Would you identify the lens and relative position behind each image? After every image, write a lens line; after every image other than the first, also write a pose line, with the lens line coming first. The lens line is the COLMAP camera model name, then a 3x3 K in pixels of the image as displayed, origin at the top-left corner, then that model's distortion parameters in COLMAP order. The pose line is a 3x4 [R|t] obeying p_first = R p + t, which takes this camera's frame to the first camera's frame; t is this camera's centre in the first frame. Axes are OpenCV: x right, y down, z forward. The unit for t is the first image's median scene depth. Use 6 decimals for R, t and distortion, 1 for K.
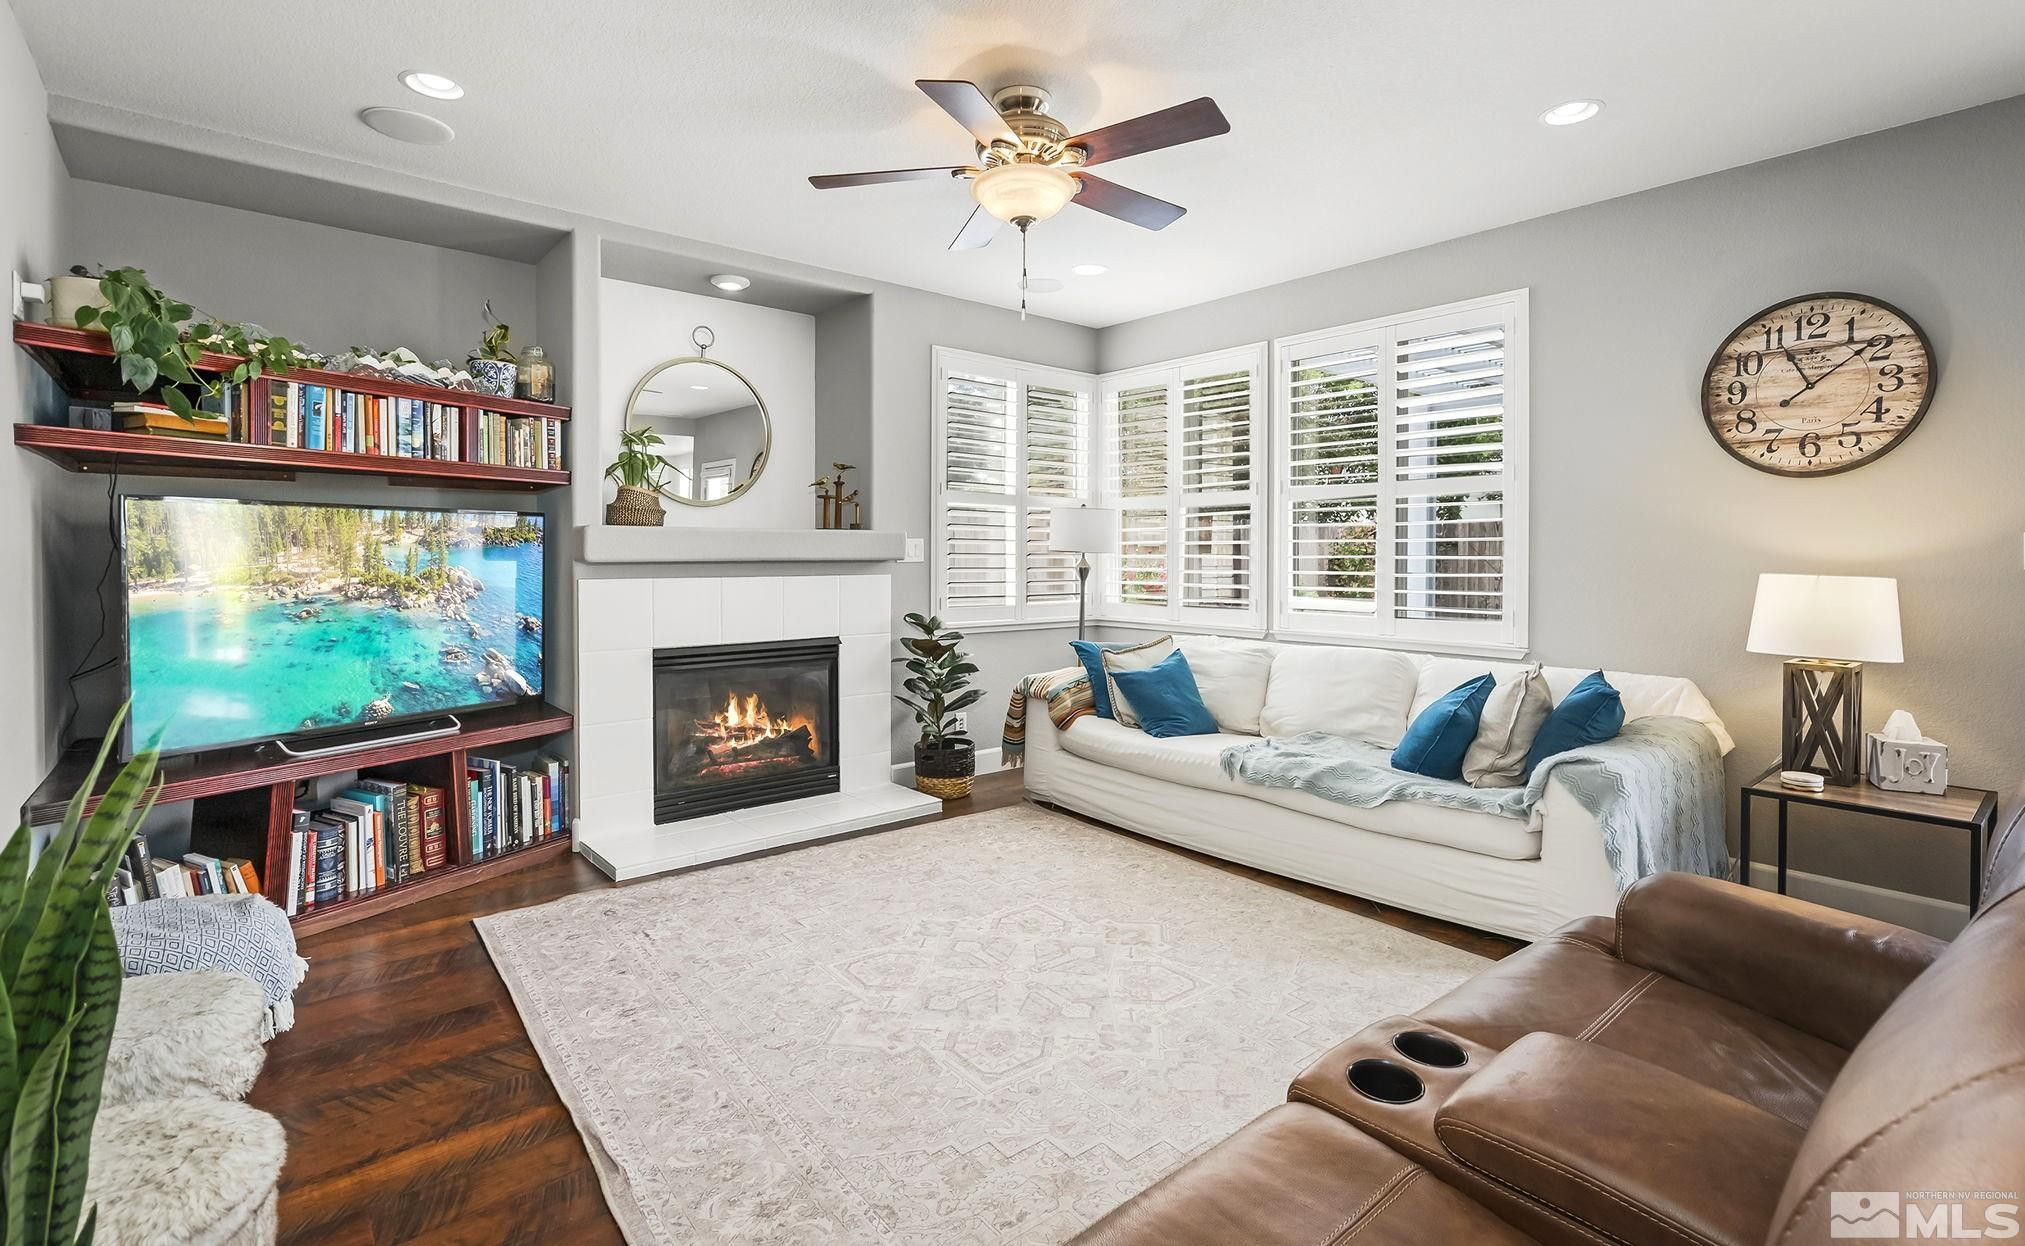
lens RADIAL K [[926.3, 0, 986.4], [0, 926.3, 552.4], [0, 0, 1]] dist [0.000793, 0.000059]
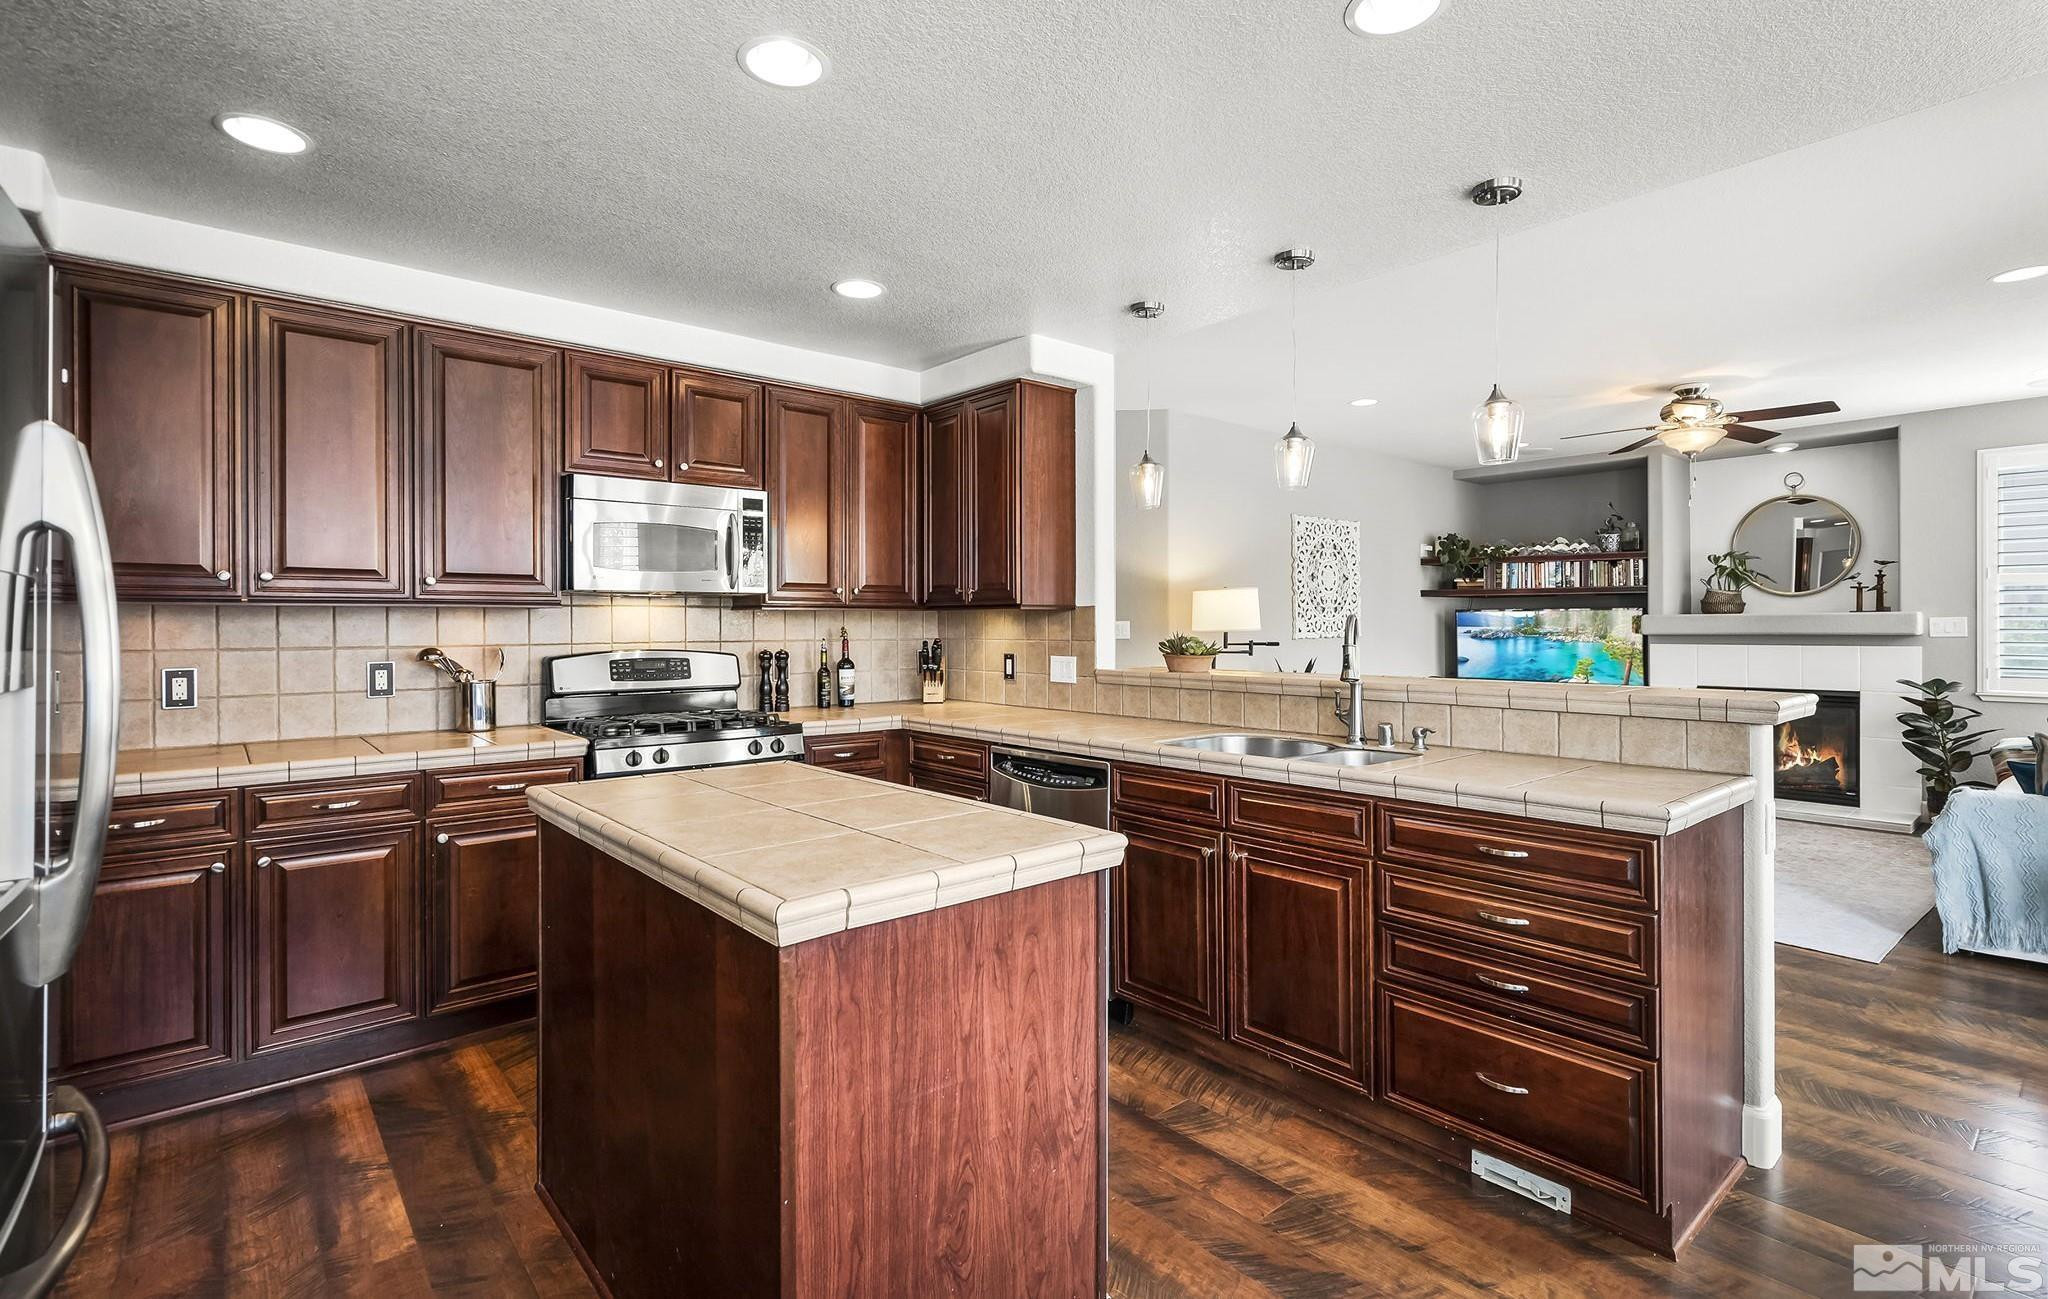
lens RADIAL K [[964.3, 0, 1029.1], [0, 964.3, 629.5], [0, 0, 1]] dist [0.001545, 0.000433]
pose [[0.002842, 0.002815, -0.999992, 1.617869], [0.004265, 0.999987, 0.002827, -0.011248], [0.999987, -0.004273, 0.002830, -0.269137]]
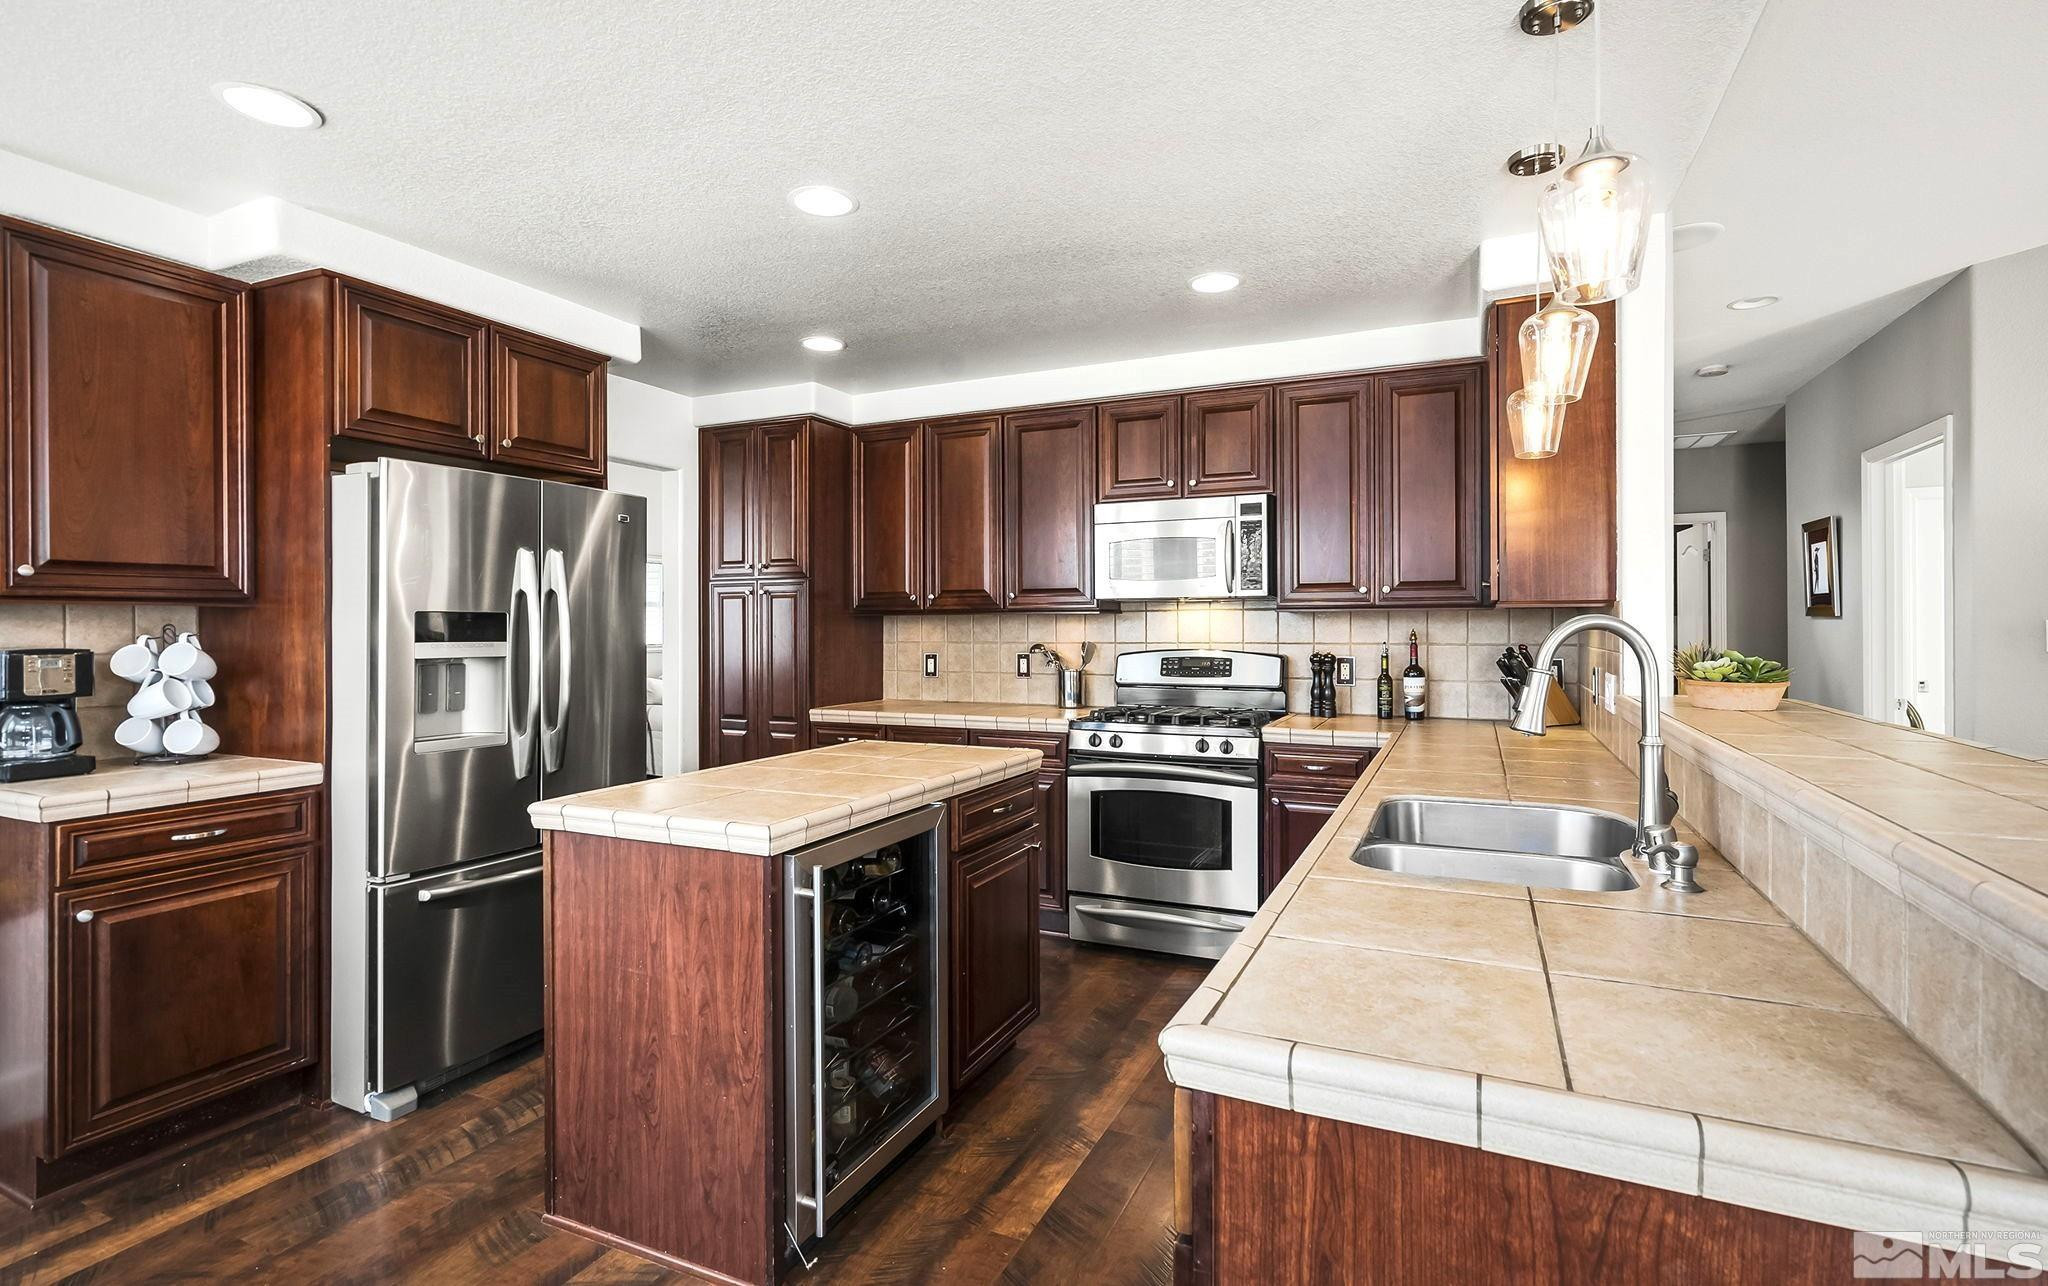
lens RADIAL K [[947.7, 0, 1029.2], [0, 947.7, 641.1], [0, 0, 1]] dist [0.001107, 0.000091]
pose [[-0.911739, 0.007446, -0.410703, 1.195584], [0.002636, 0.999921, 0.012277, -0.013028], [0.410762, 0.010111, -0.911686, 0.326468]]
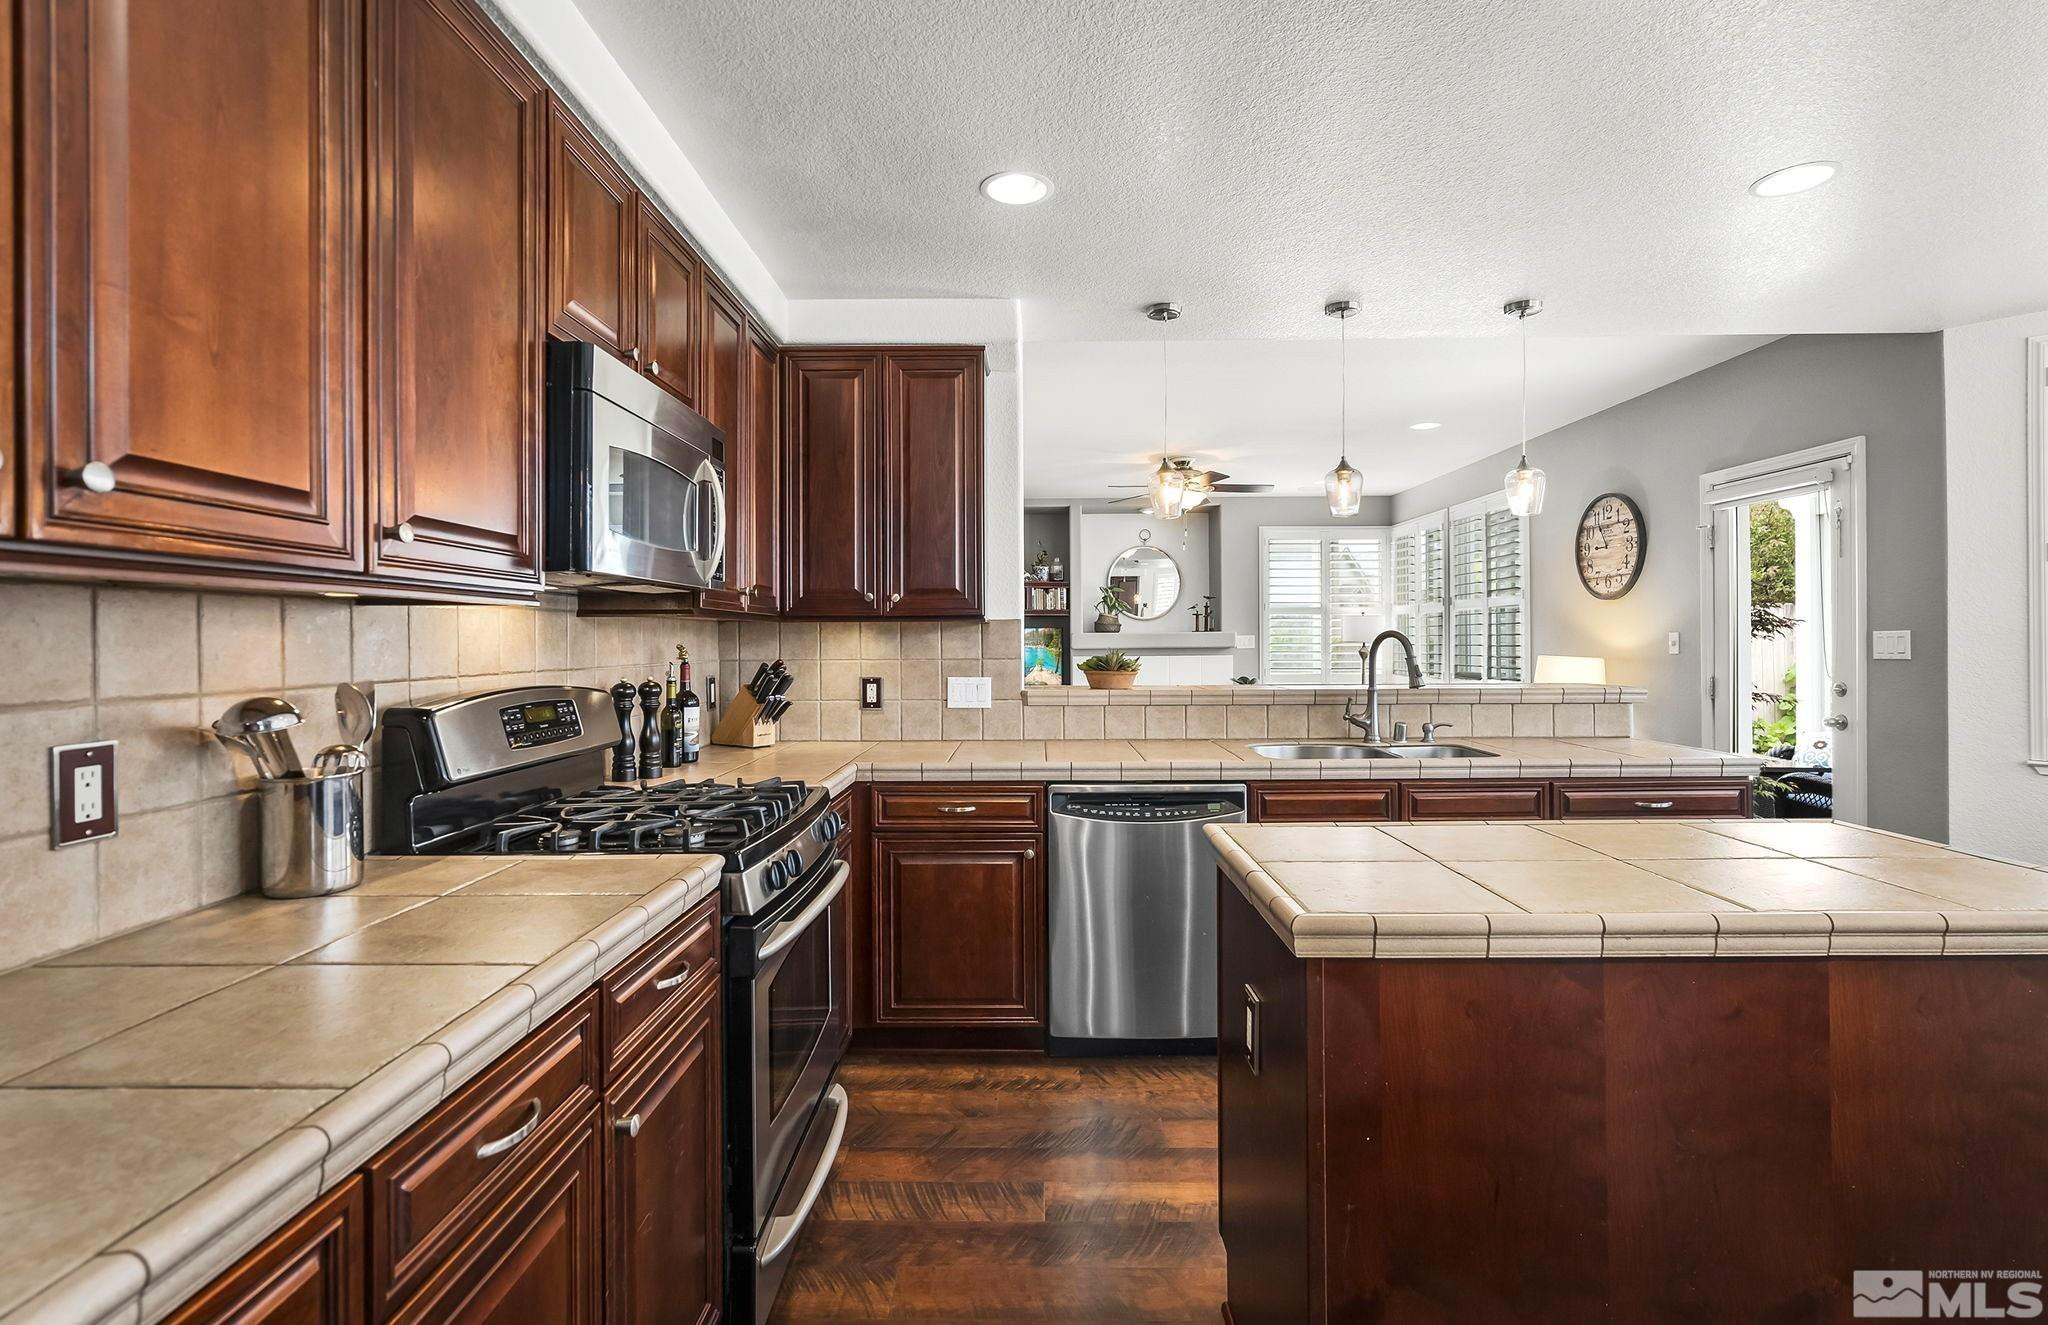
lens RADIAL K [[955.1, 0, 1027.3], [0, 955.1, 636.2], [0, 0, 1]] dist [0.006019, 0.000404]
pose [[0.756644, -0.008616, -0.653770, 1.128224], [0.008011, 0.999960, -0.003906, -0.013581], [0.653778, -0.002282, 0.756683, -0.961318]]
